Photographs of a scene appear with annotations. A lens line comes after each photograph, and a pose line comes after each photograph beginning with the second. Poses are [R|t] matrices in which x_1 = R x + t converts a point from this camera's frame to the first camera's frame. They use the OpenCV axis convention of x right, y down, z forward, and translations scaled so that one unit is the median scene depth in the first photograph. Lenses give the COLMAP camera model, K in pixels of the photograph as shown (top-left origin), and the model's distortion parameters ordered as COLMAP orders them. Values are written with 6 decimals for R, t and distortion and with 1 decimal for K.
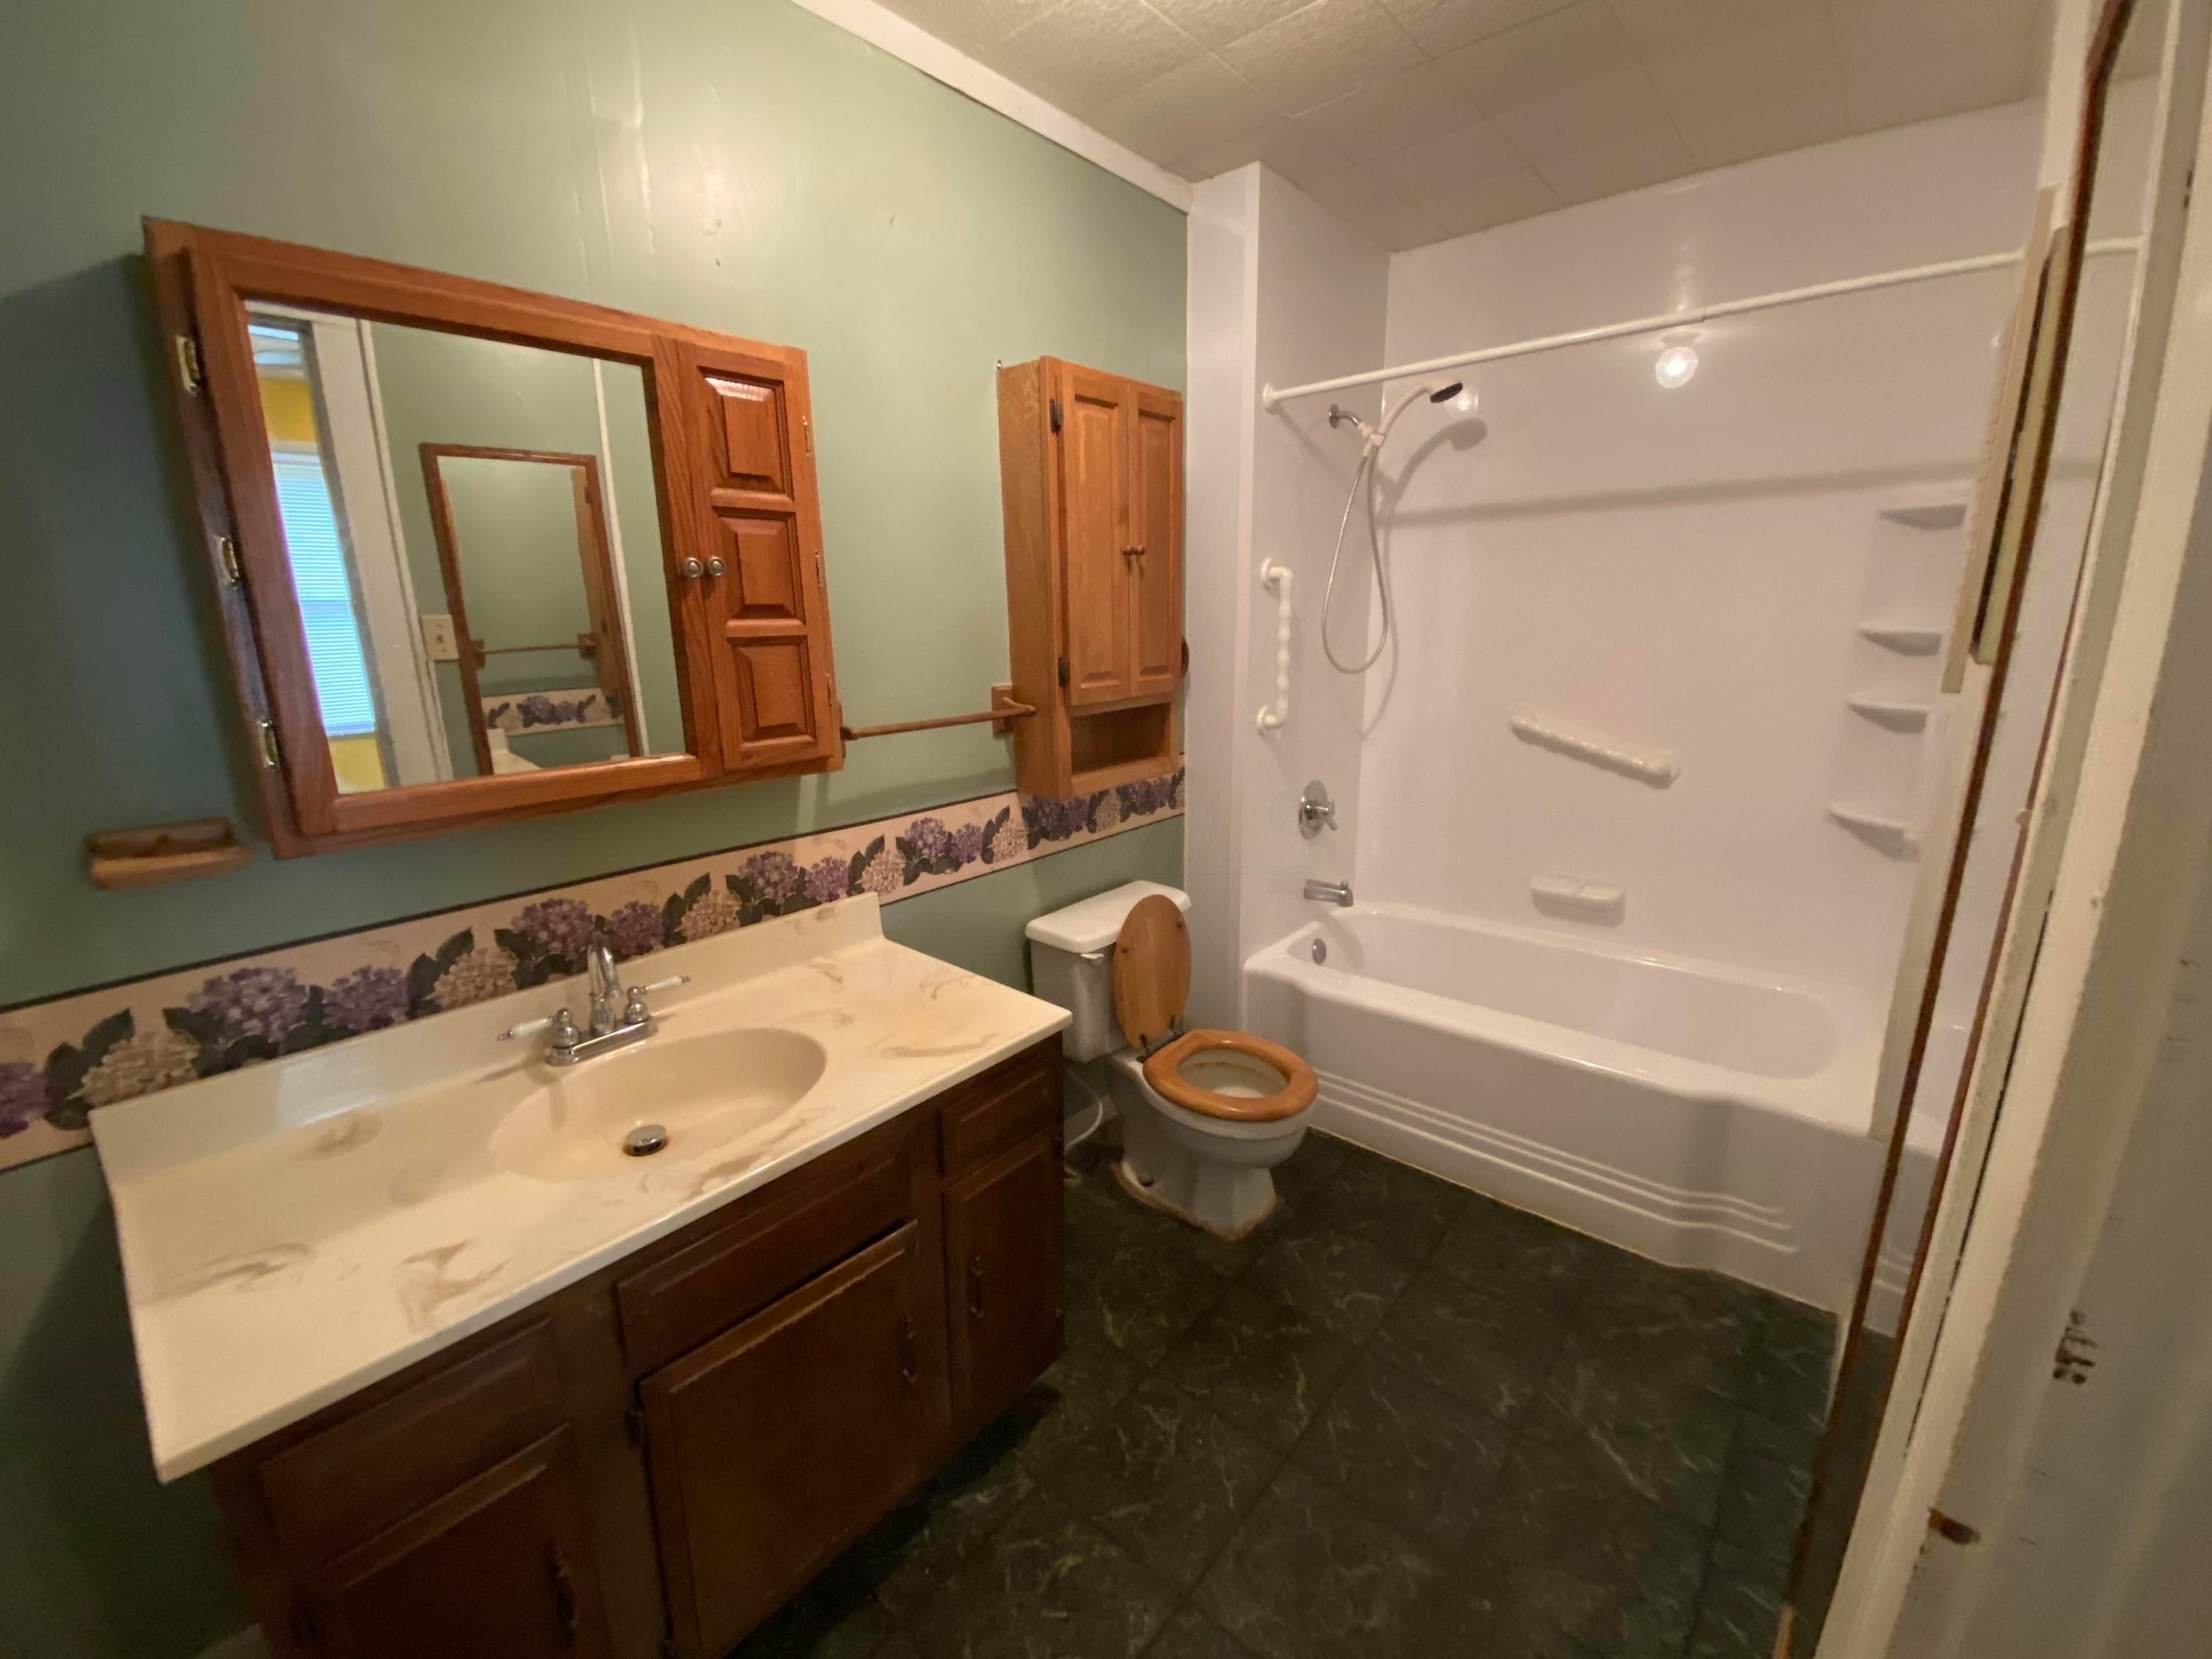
lens RADIAL K [[906.2, 0, 1093.3], [0, 906.2, 828.0], [0, 0, 1]] dist [0.002405, -0.011287]
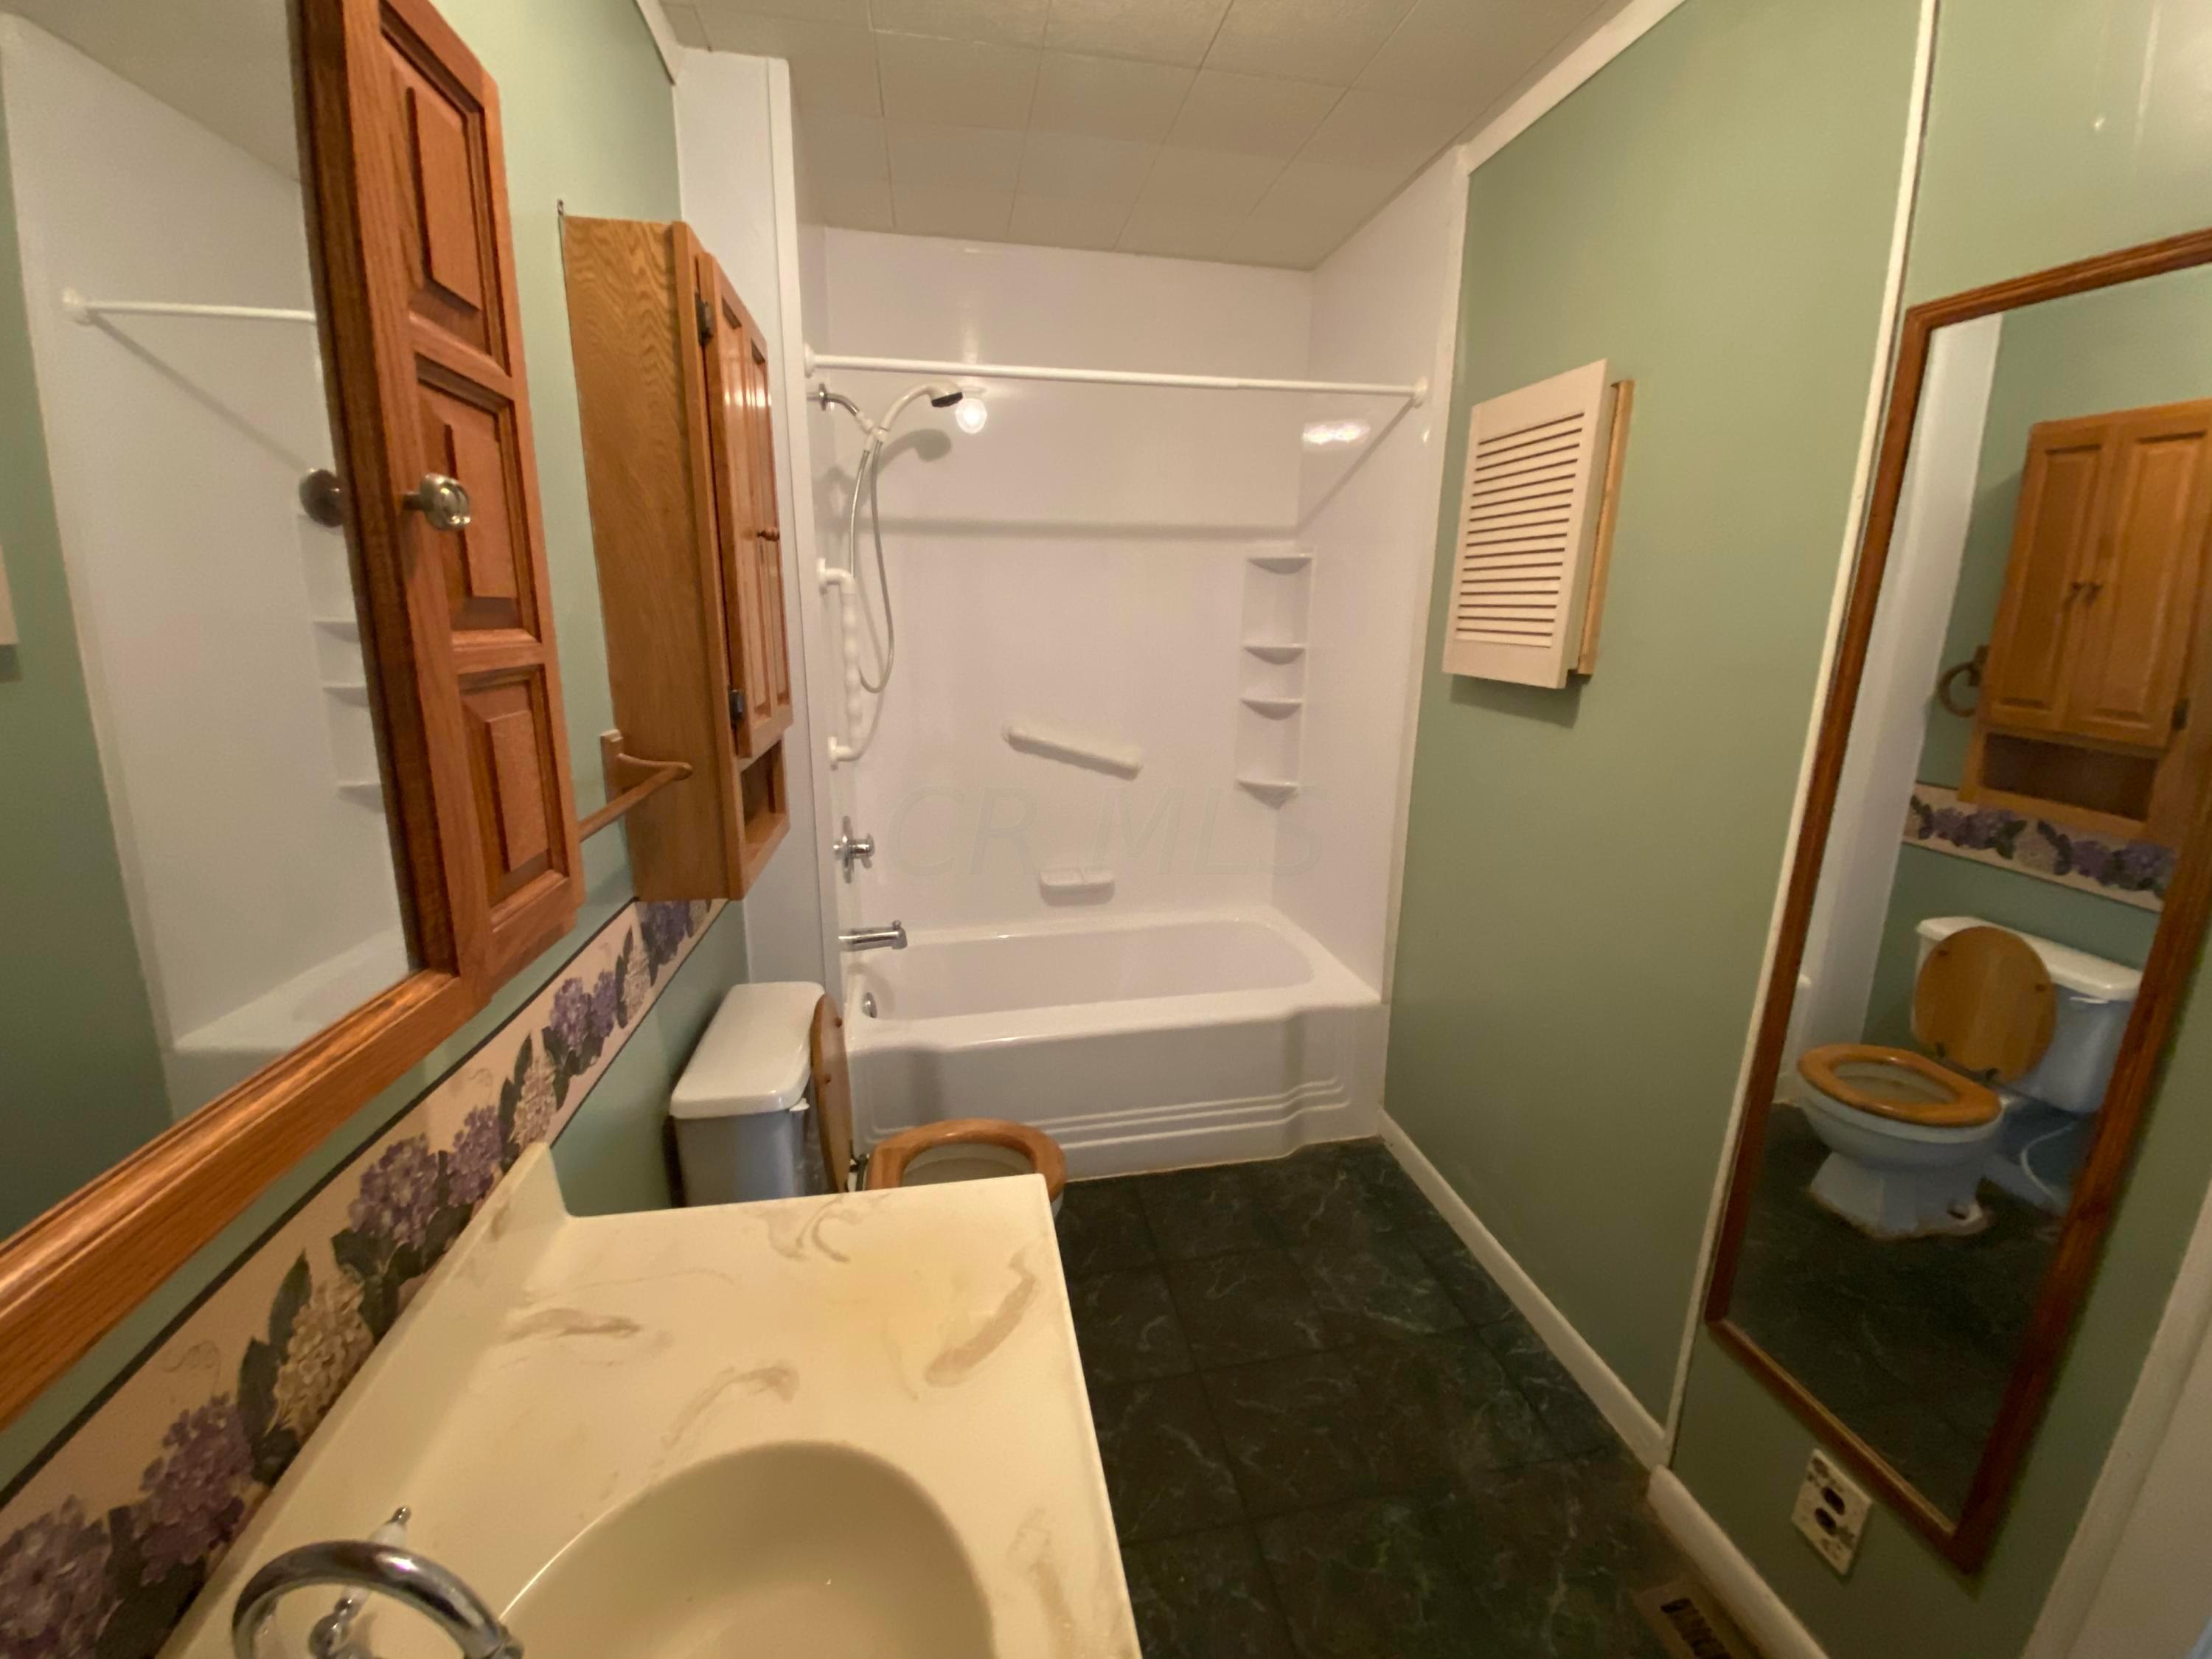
lens RADIAL K [[906.2, 0, 1112.4], [0, 906.2, 819.4], [0, 0, 1]] dist [0.002405, -0.011287]
pose [[0.601844, -0.152190, 0.783979, -0.482077], [0.165807, 0.984095, 0.063751, -0.105270], [-0.781212, 0.091621, 0.617506, 0.448494]]
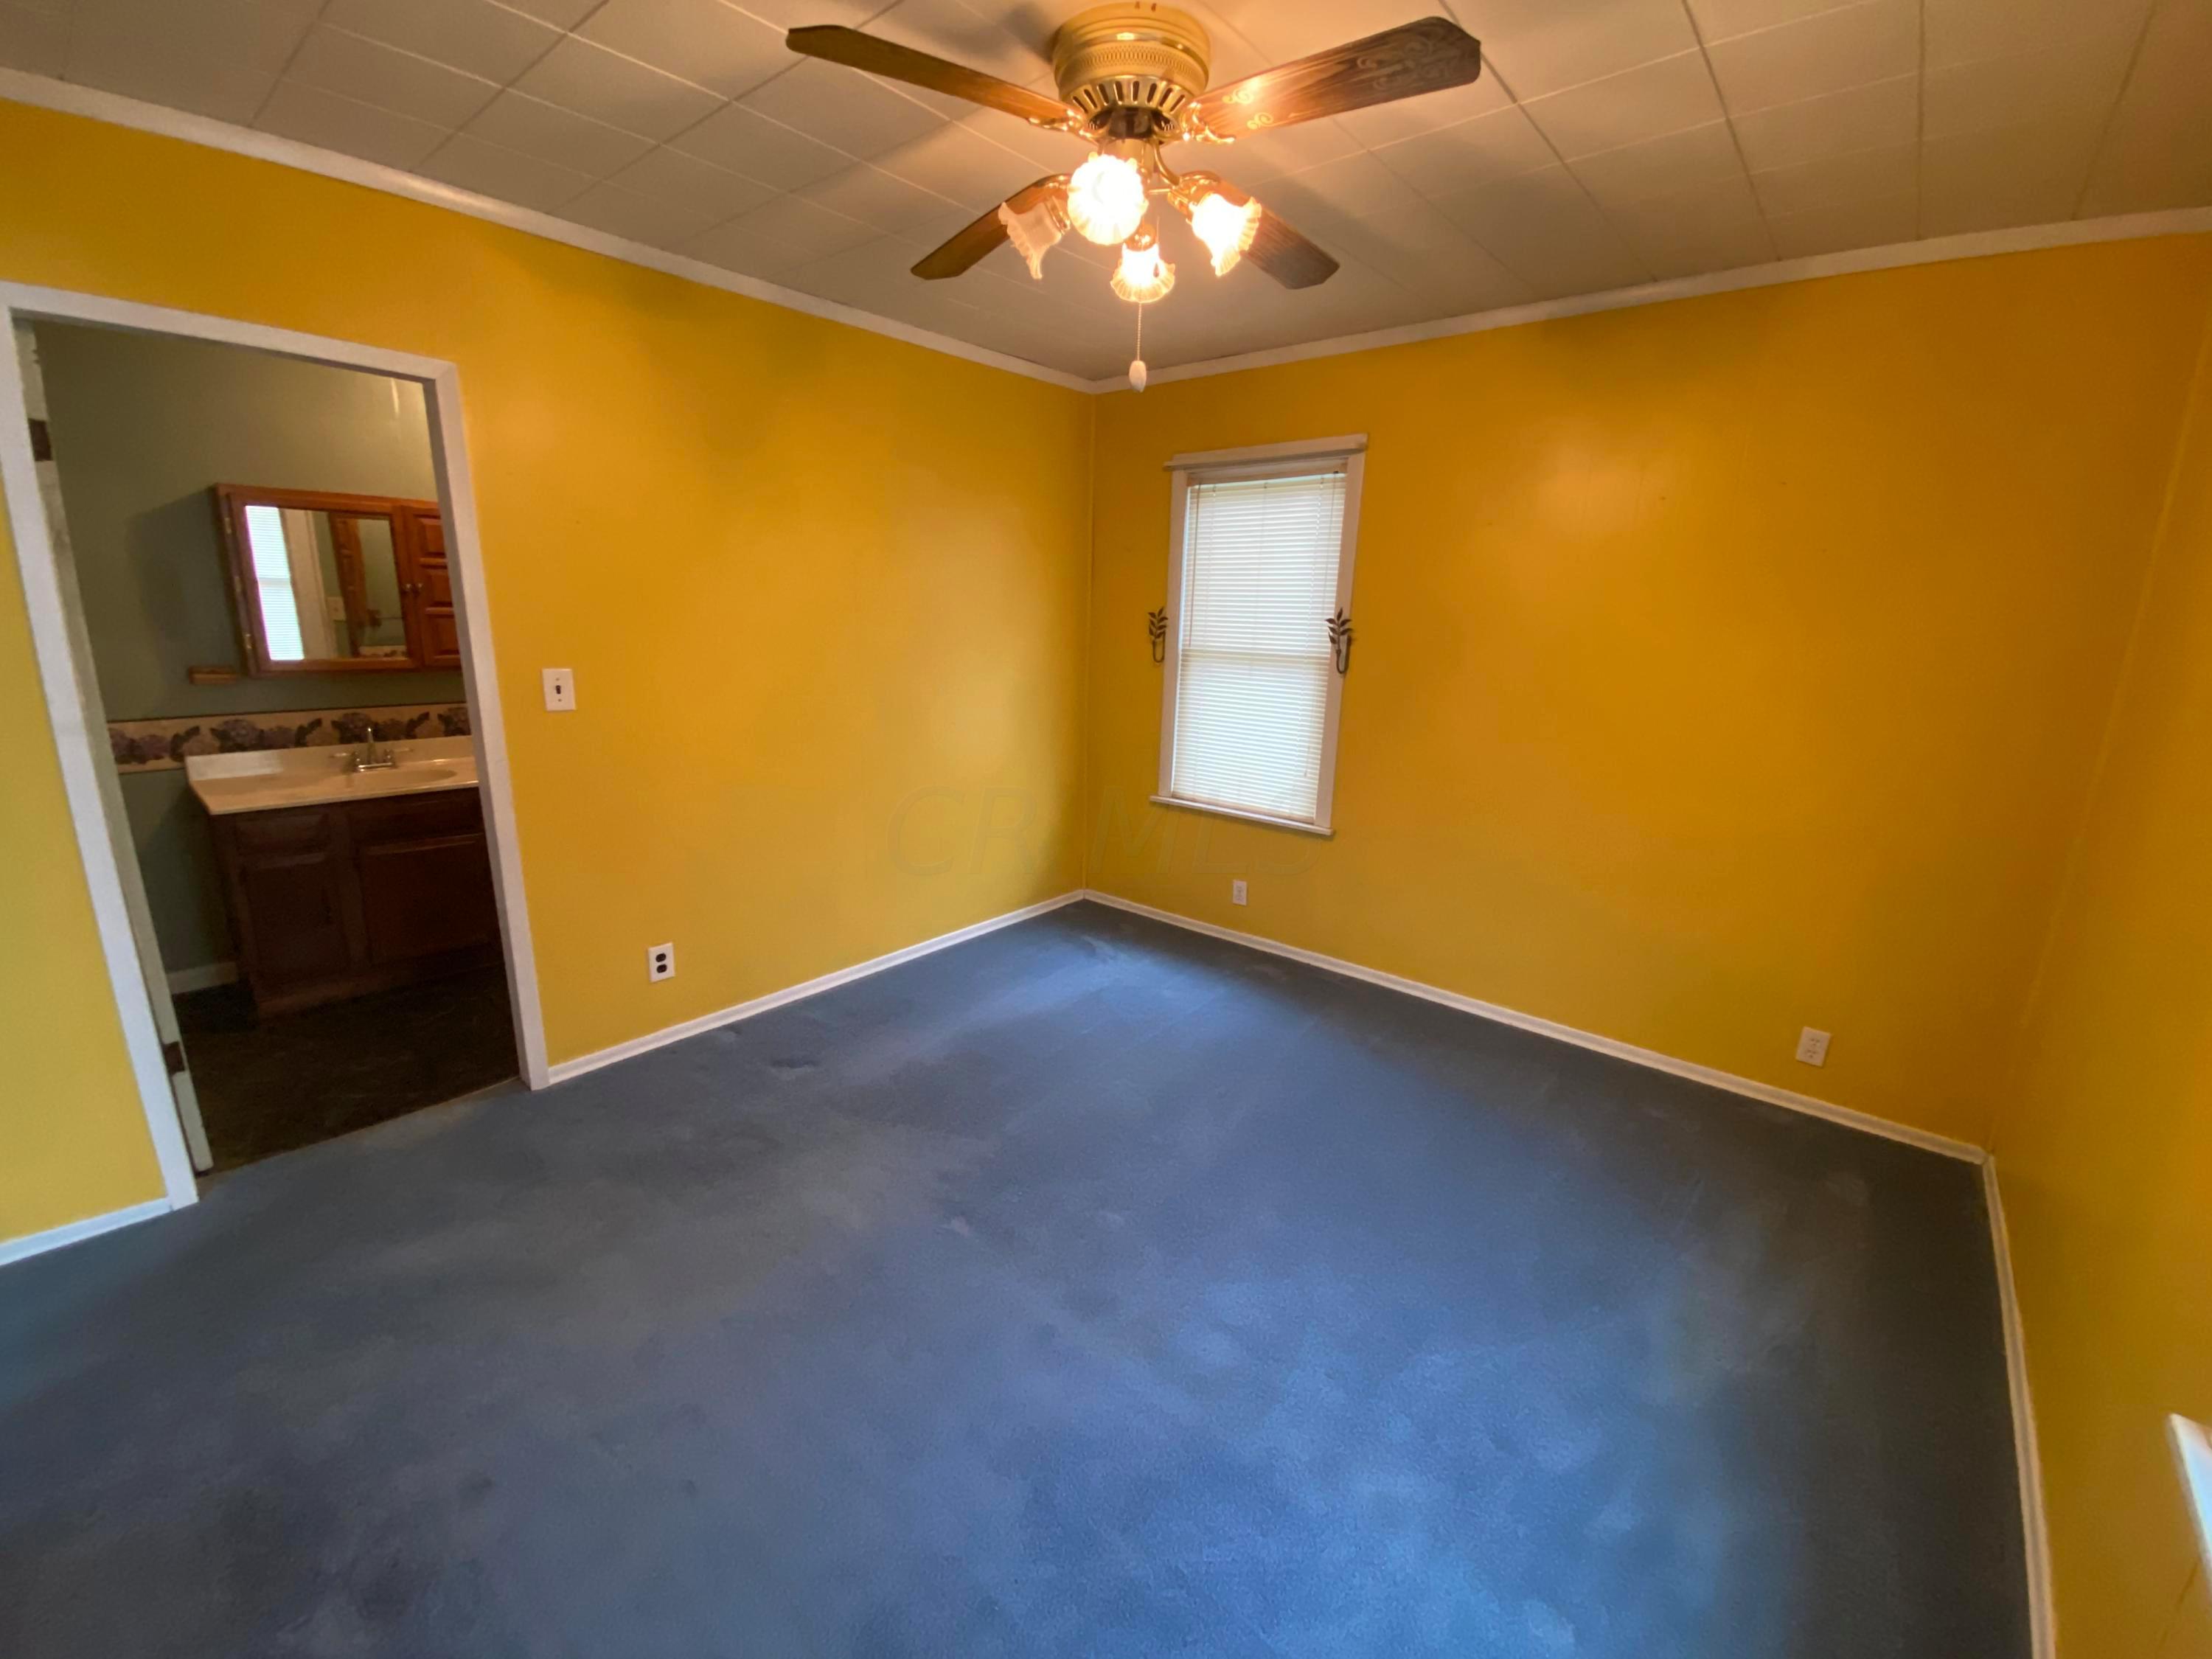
lens RADIAL K [[906.2, 0, 1100.5], [0, 906.2, 840.1], [0, 0, 1]] dist [0.002405, -0.011287]
pose [[0.998808, 0.043231, 0.022645, 1.314871], [-0.043373, 0.999042, 0.005811, 0.297613], [-0.022372, -0.006787, 0.999727, -1.443169]]
